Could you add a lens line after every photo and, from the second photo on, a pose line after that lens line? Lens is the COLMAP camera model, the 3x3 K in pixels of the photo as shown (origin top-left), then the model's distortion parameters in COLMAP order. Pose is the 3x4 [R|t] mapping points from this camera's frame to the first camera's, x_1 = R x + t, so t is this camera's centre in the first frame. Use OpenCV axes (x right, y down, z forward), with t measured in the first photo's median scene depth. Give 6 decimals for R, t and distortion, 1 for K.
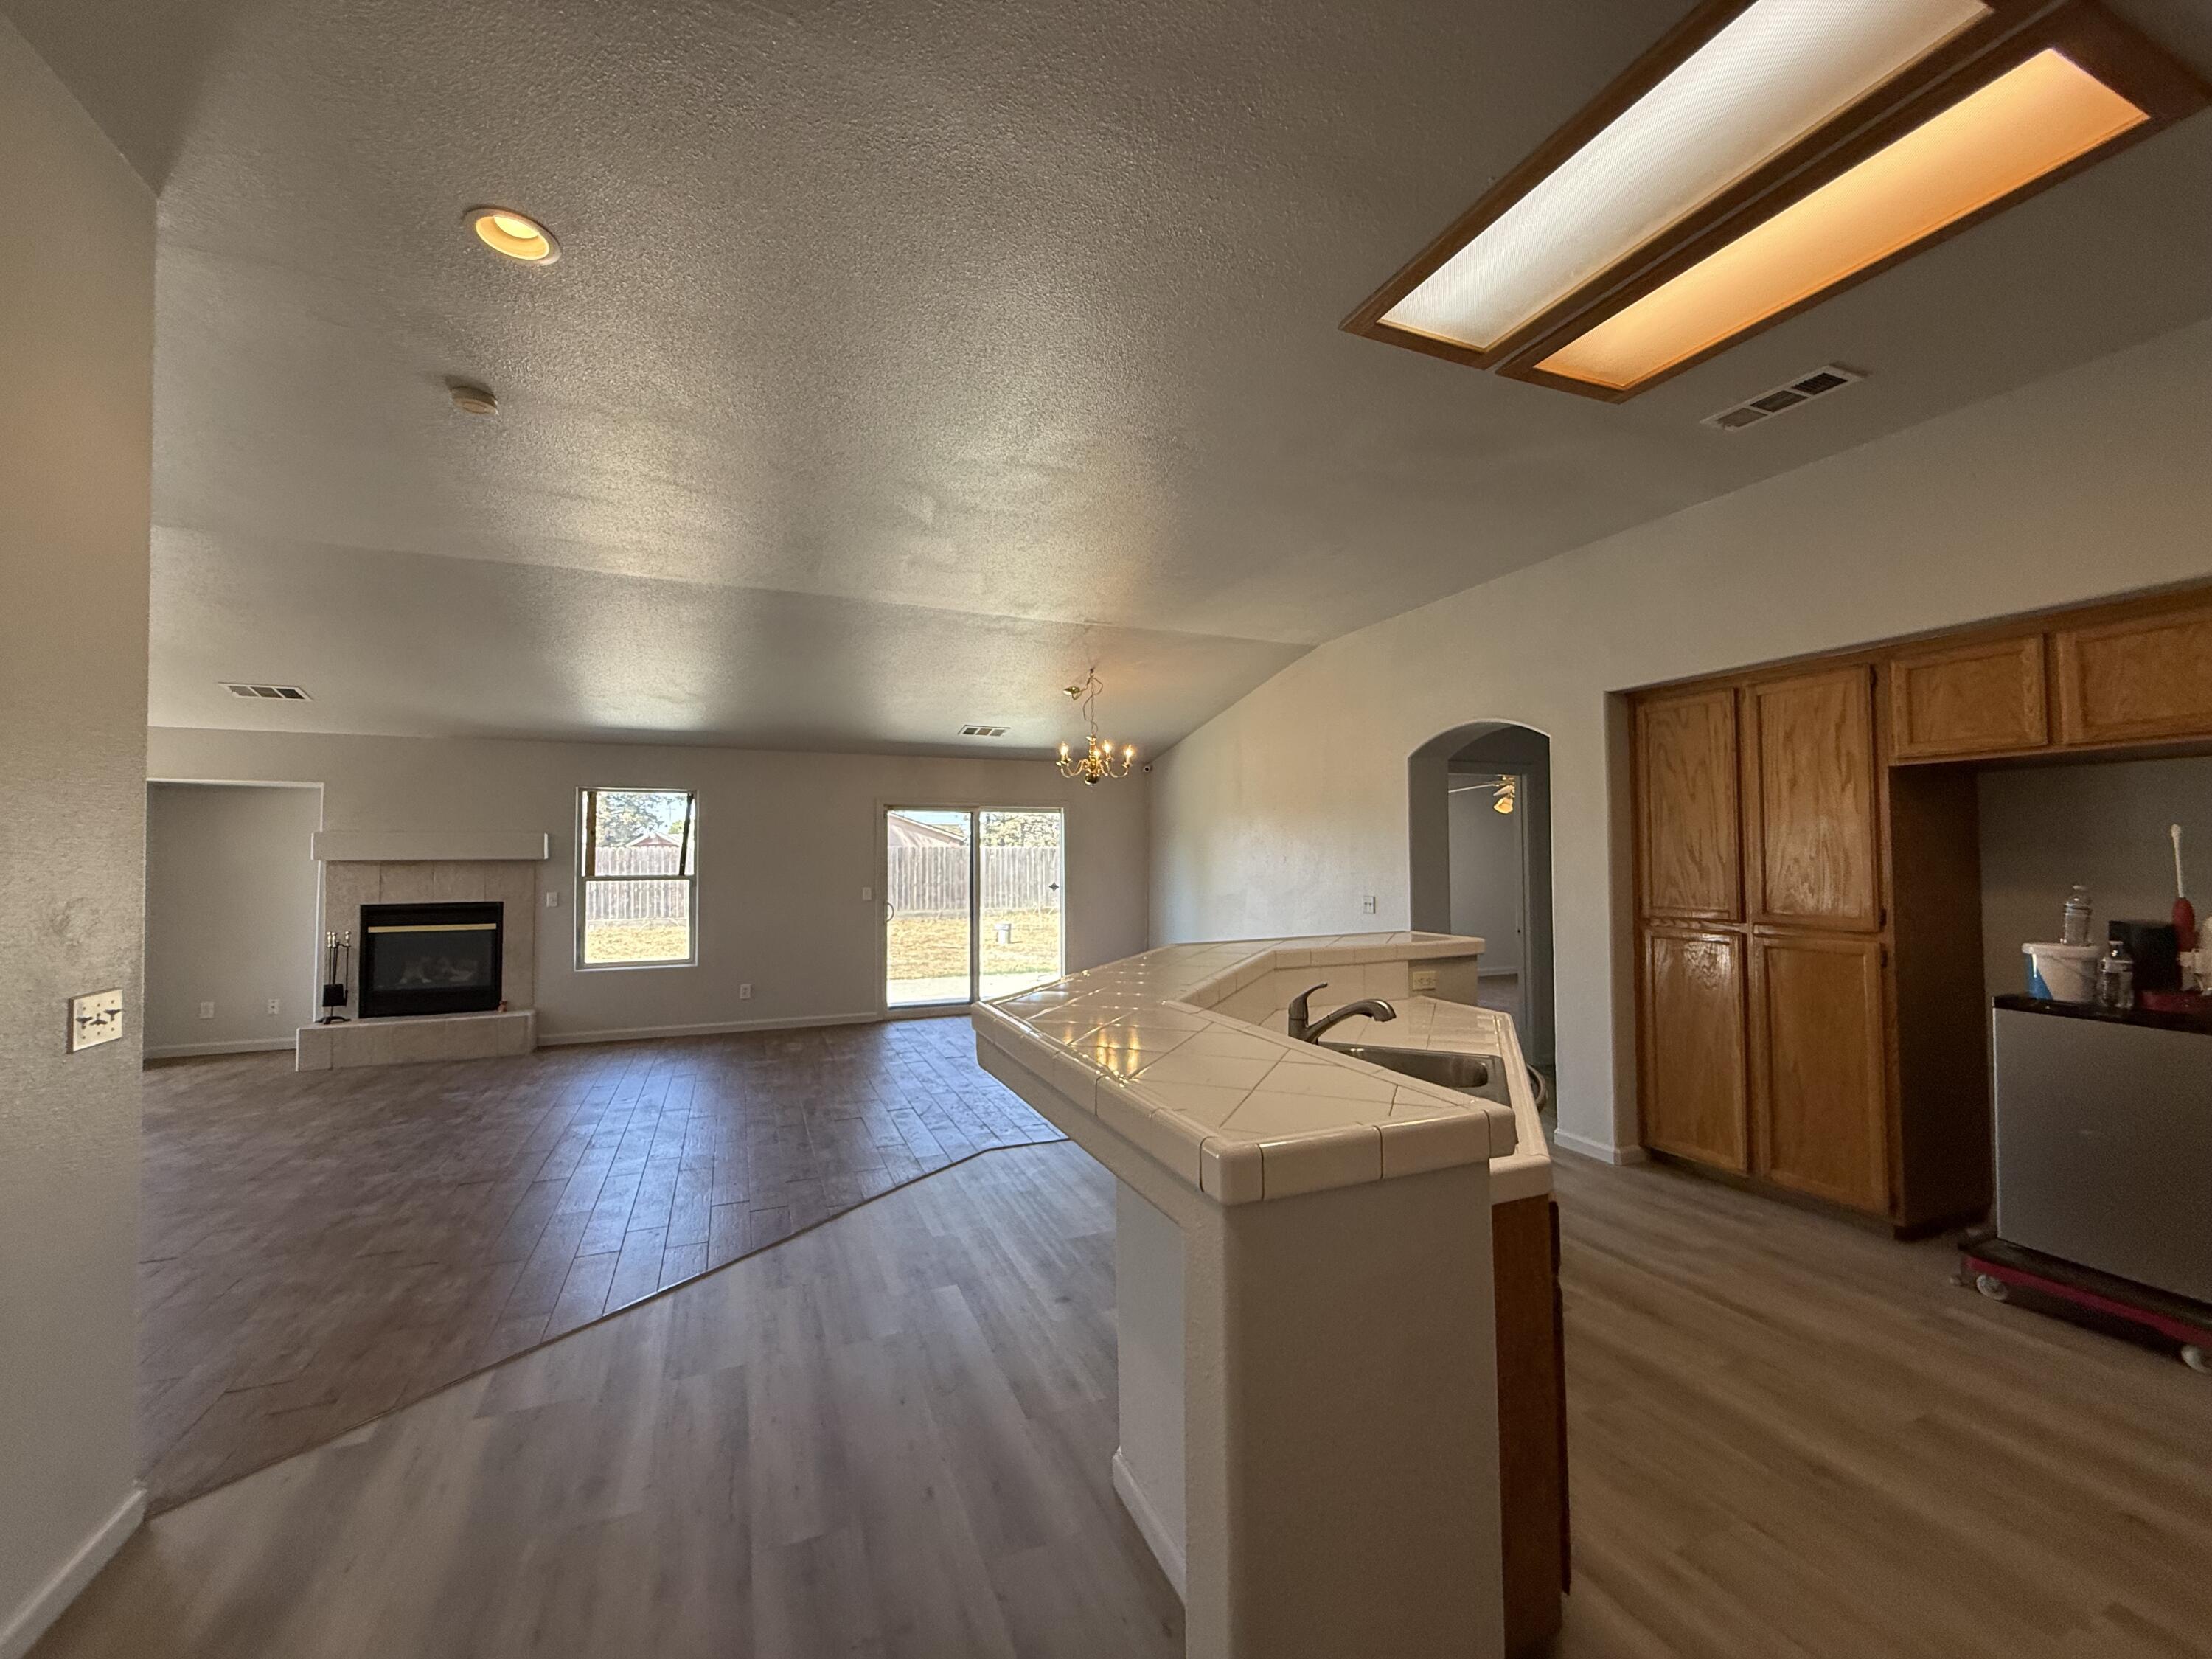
lens RADIAL K [[880.0, 0, 1097.7], [0, 880.0, 829.3], [0, 0, 1]] dist [-0.001025, 0.000702]
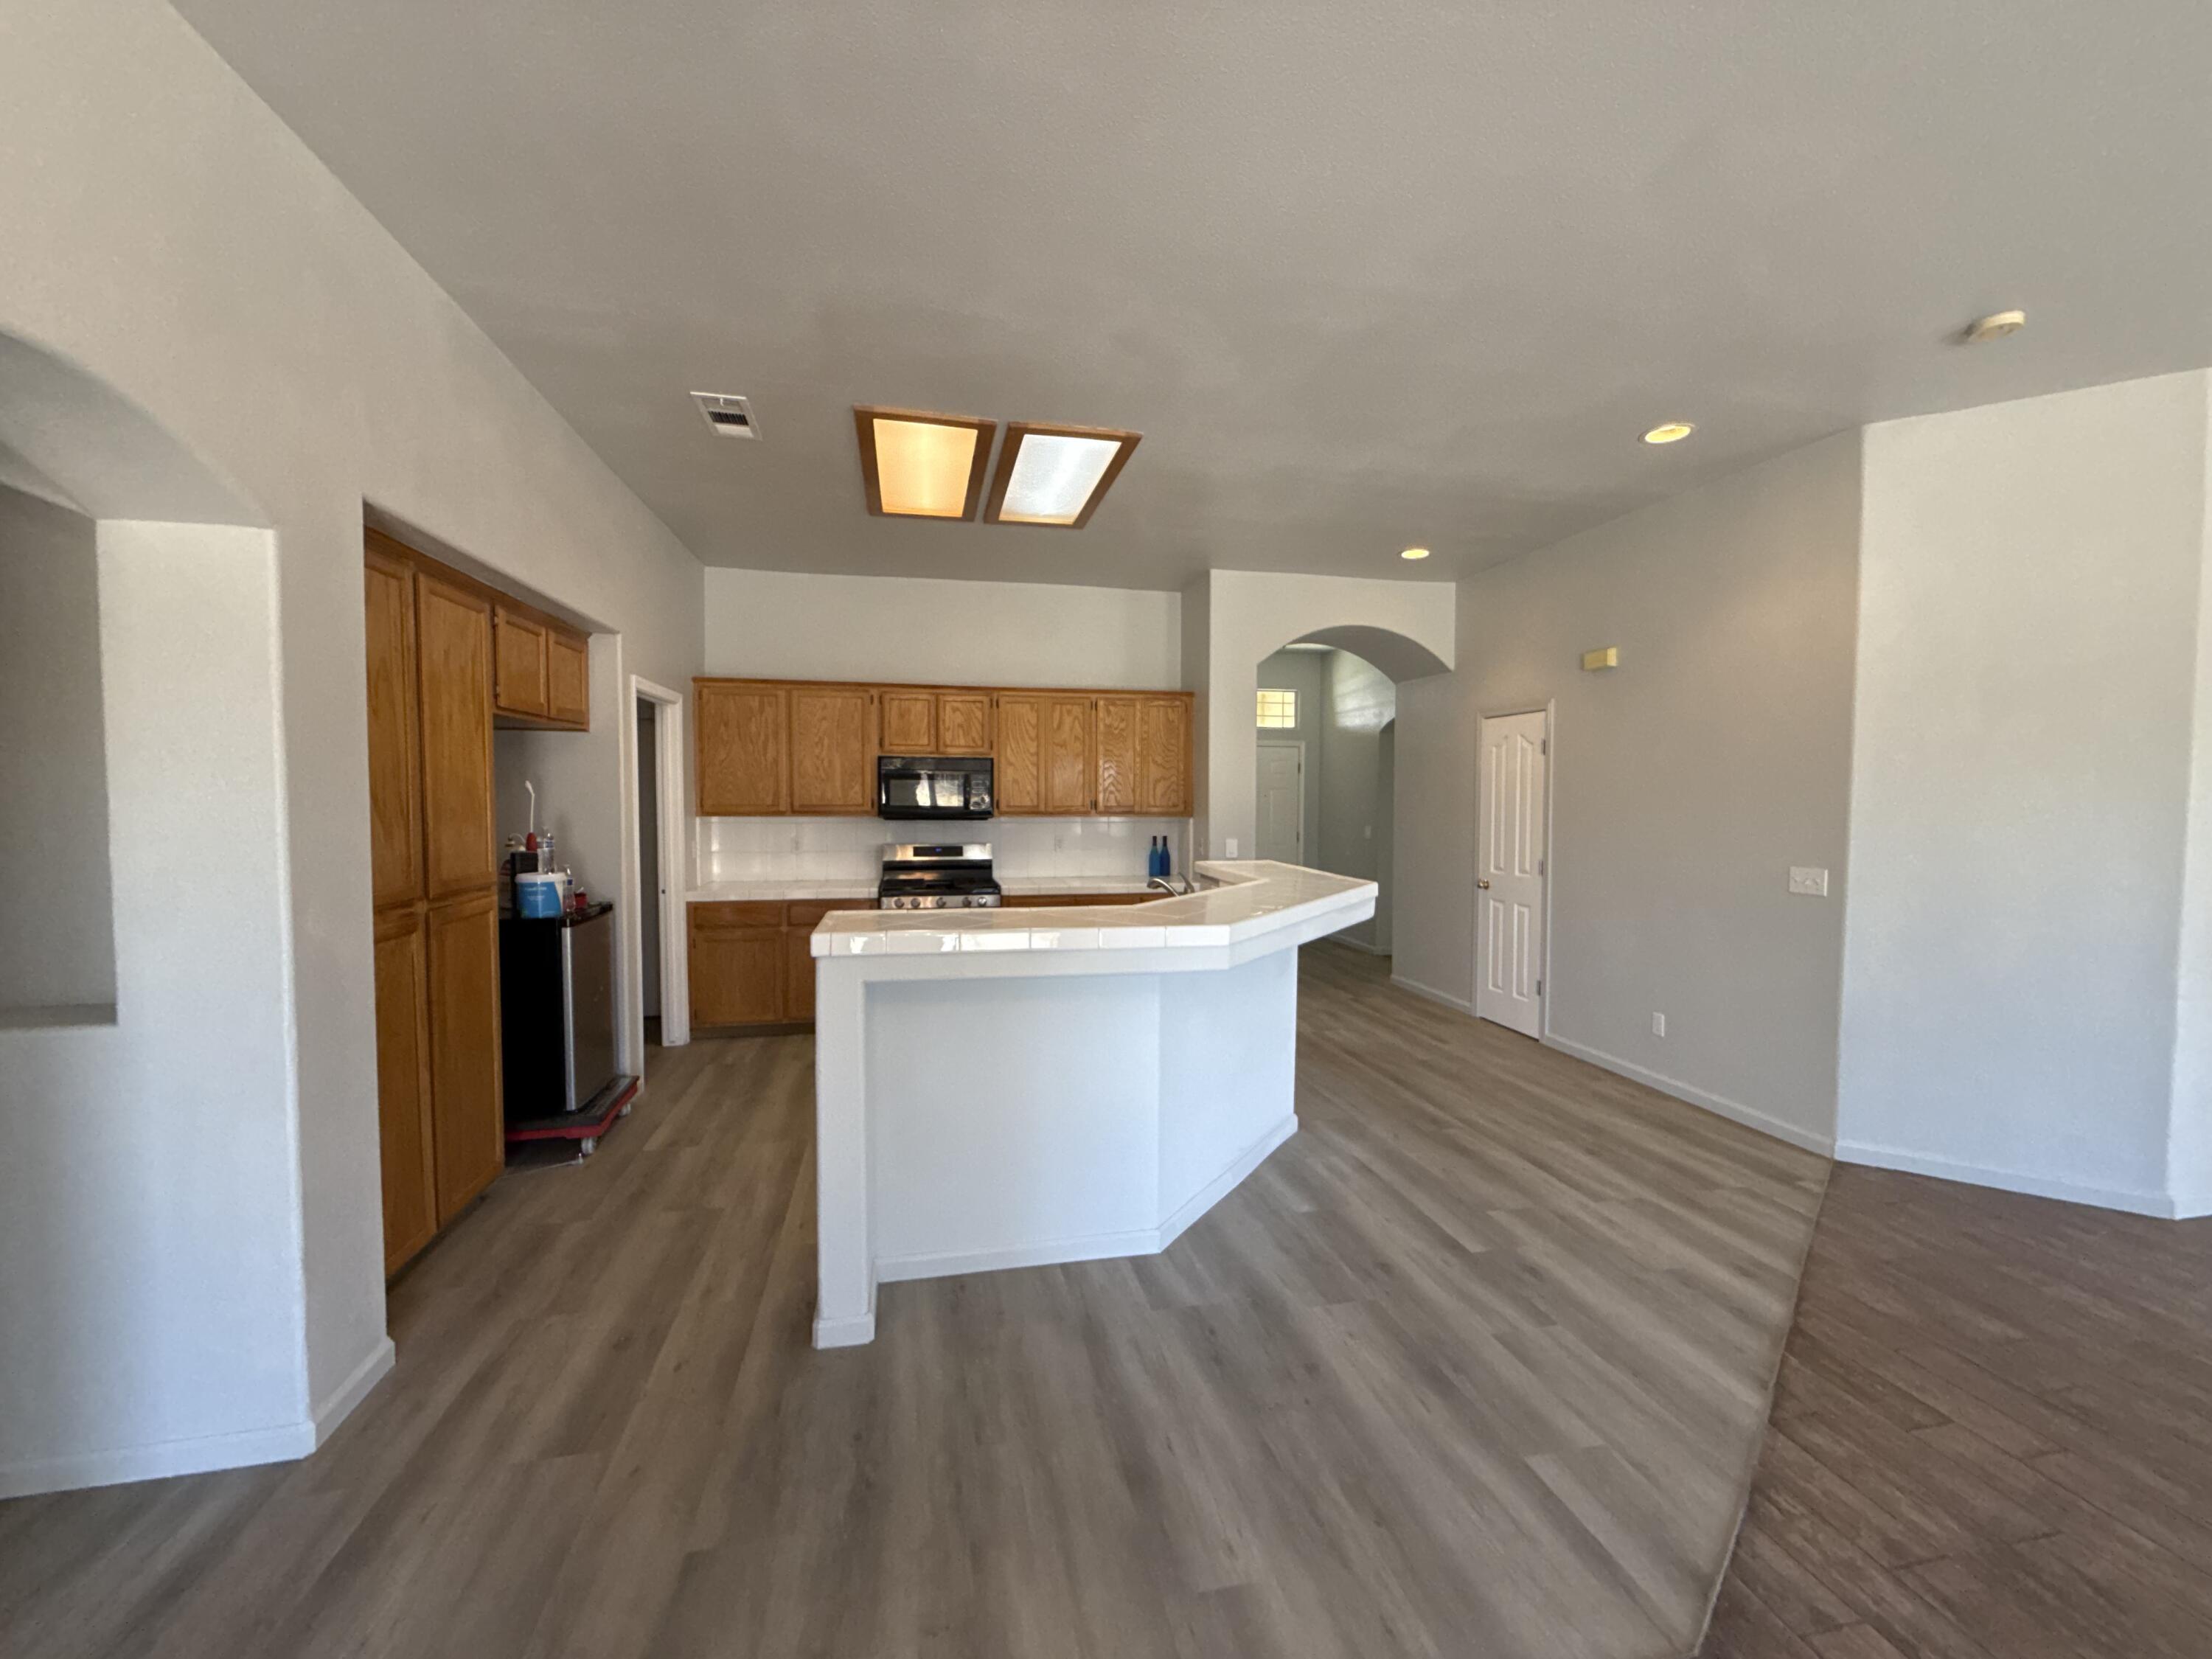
lens RADIAL K [[880.0, 0, 1097.7], [0, 880.0, 829.3], [0, 0, 1]] dist [-0.001025, 0.000702]
pose [[-0.984050, -0.005623, 0.177804, 0.033635], [-0.003981, 0.999946, 0.009589, 0.022684], [-0.177848, 0.008728, -0.984019, 0.917671]]
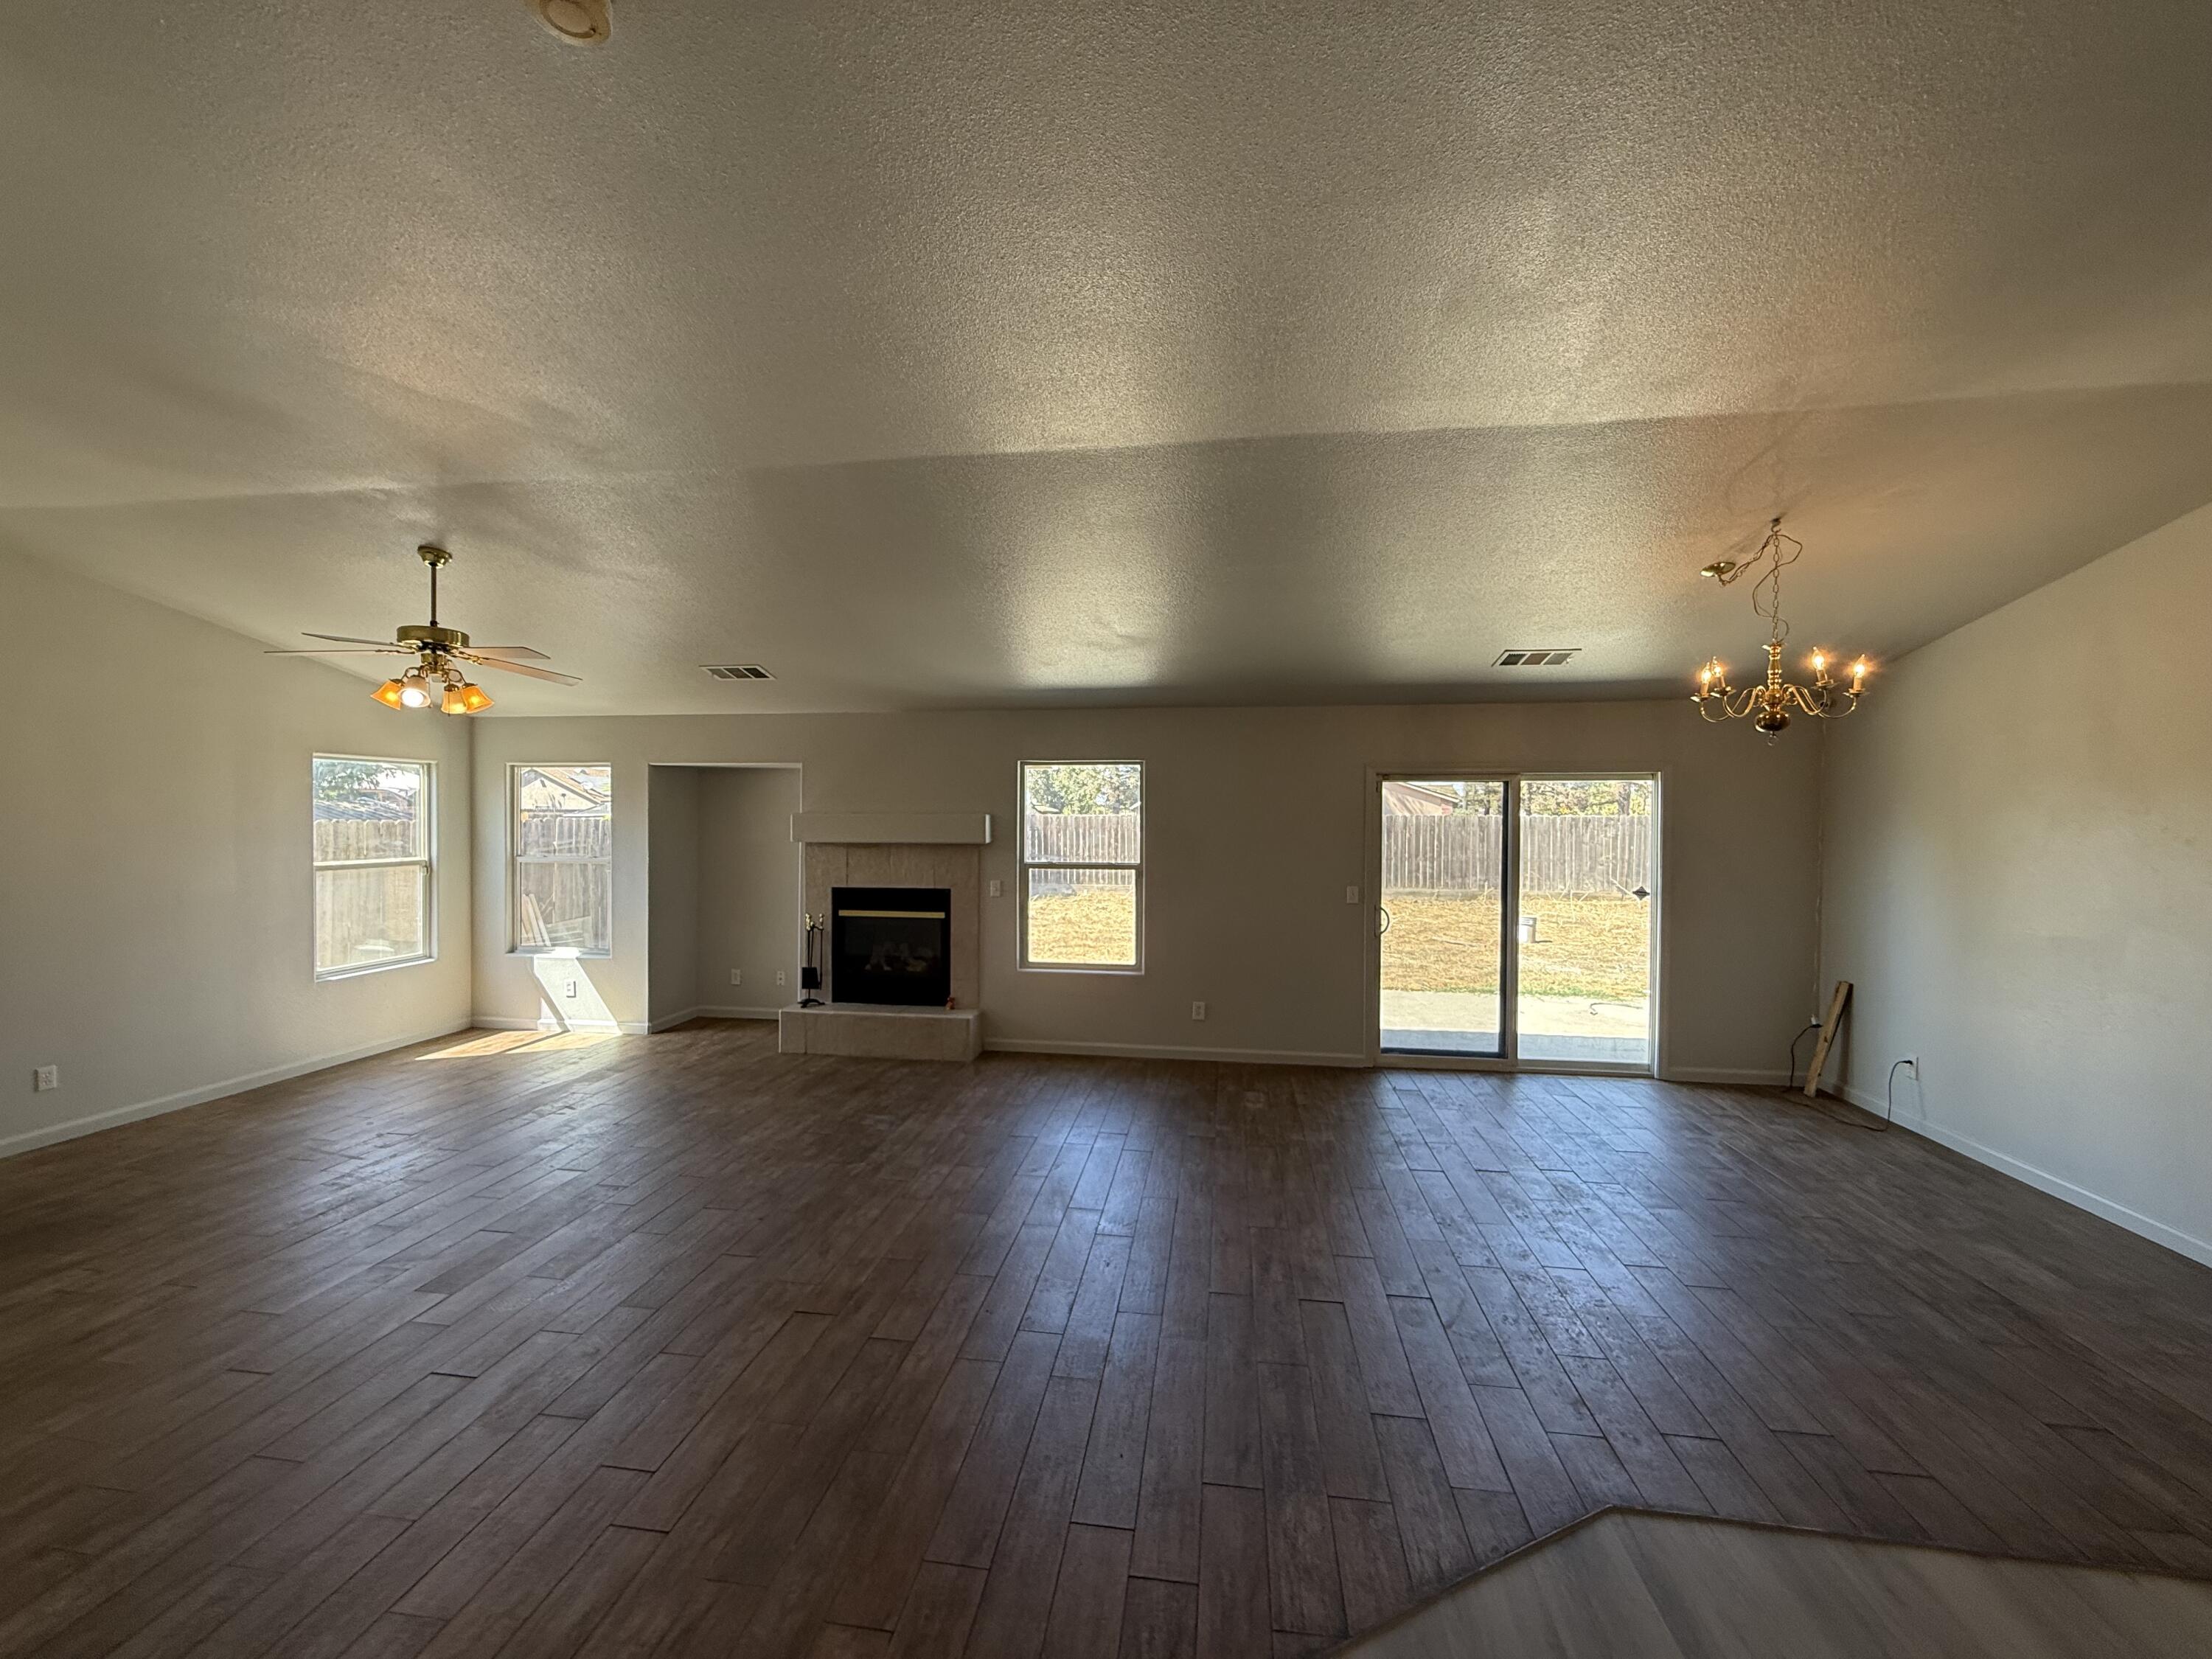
lens RADIAL K [[880.0, 0, 1097.7], [0, 880.0, 829.3], [0, 0, 1]] dist [-0.001025, 0.000702]
pose [[0.859736, 0.014638, -0.510528, -0.082751], [0.008266, 0.999059, 0.042566, -0.017428], [0.510671, -0.040815, 0.858807, 0.306612]]
